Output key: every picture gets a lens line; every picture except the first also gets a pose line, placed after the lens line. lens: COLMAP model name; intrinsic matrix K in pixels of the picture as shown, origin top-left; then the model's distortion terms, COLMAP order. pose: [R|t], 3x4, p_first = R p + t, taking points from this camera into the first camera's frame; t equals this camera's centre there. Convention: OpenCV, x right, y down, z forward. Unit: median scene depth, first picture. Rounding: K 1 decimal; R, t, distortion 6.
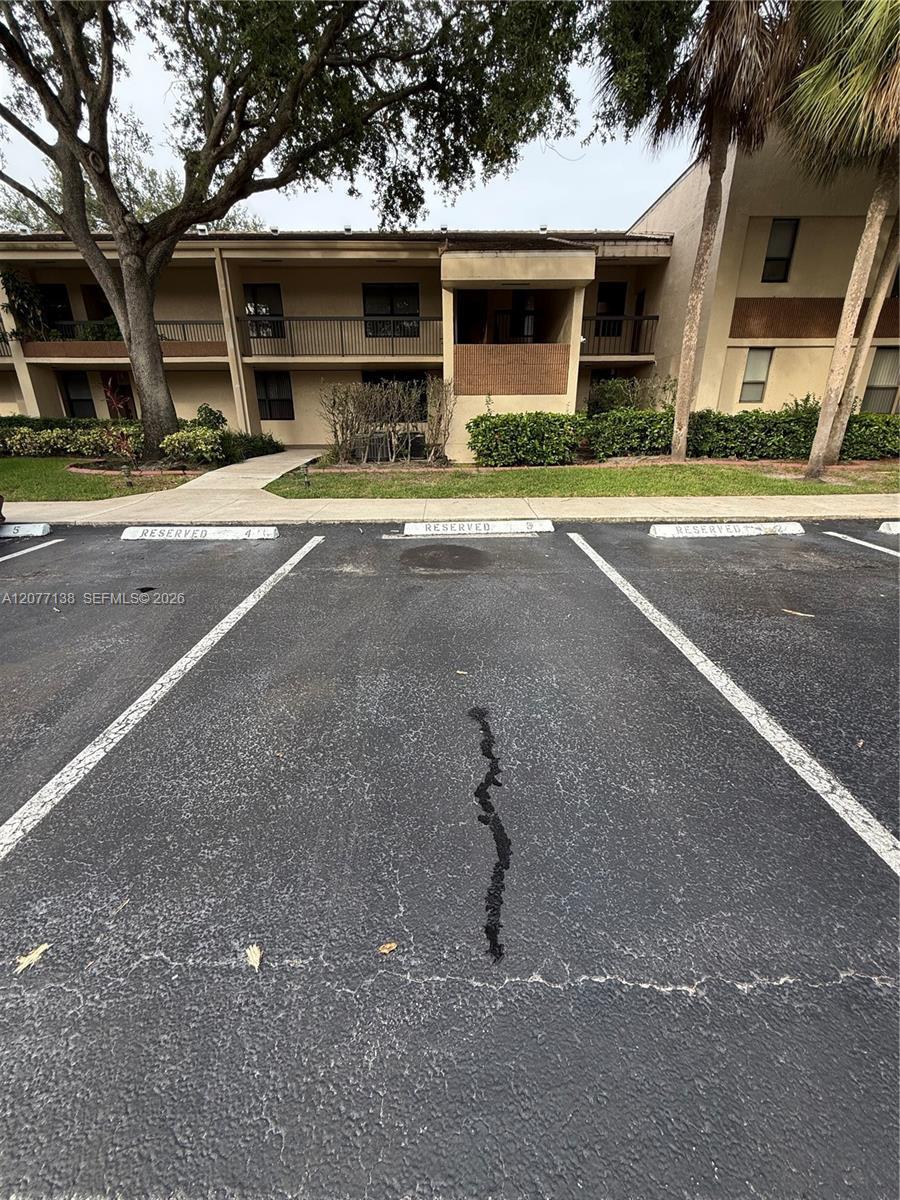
lens RADIAL K [[482.2, 0, 451.5], [0, 482.2, 598.2], [0, 0, 1]] dist [-0.000096, 0.000376]
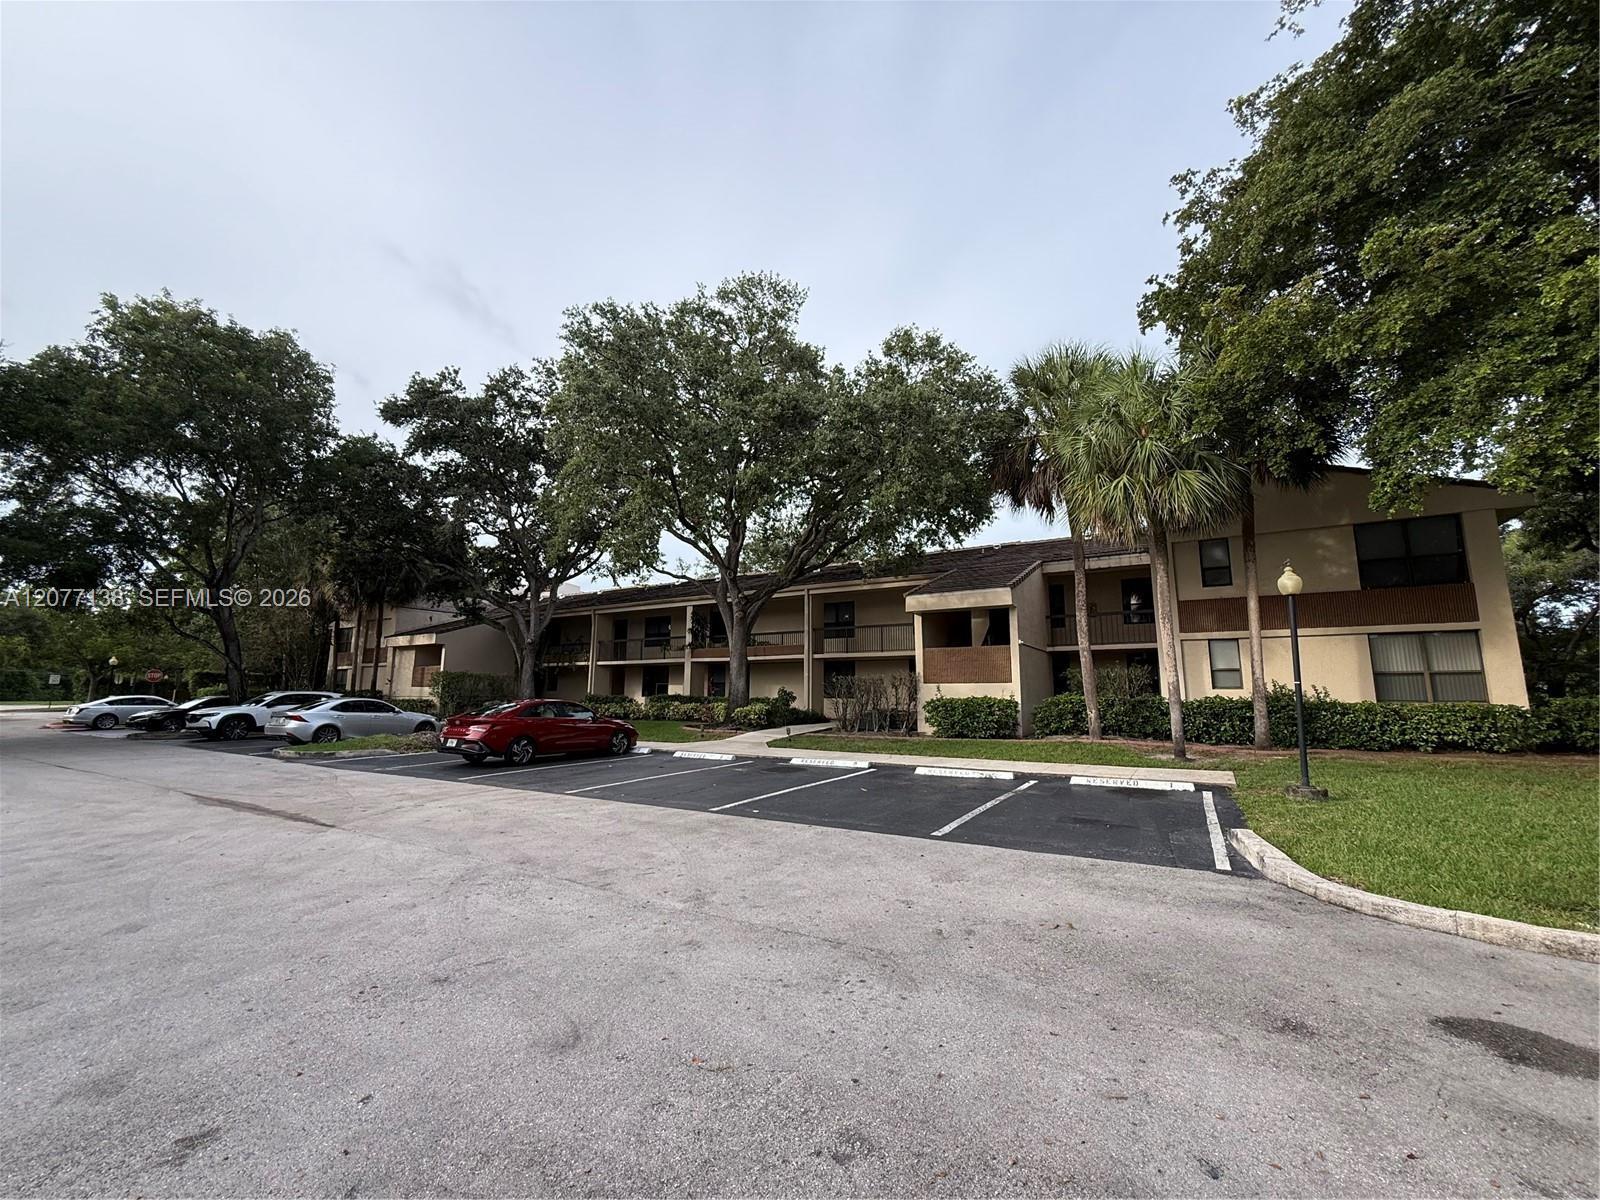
lens RADIAL K [[642.9, 0, 799.0], [0, 642.9, 599.2], [0, 0, 1]] dist [-0.000096, 0.000376]
pose [[0.844199, -0.069799, -0.531467, 0.629194], [-0.194498, 0.884027, -0.425049, 0.171597], [0.499499, 0.462195, 0.732719, -0.515867]]
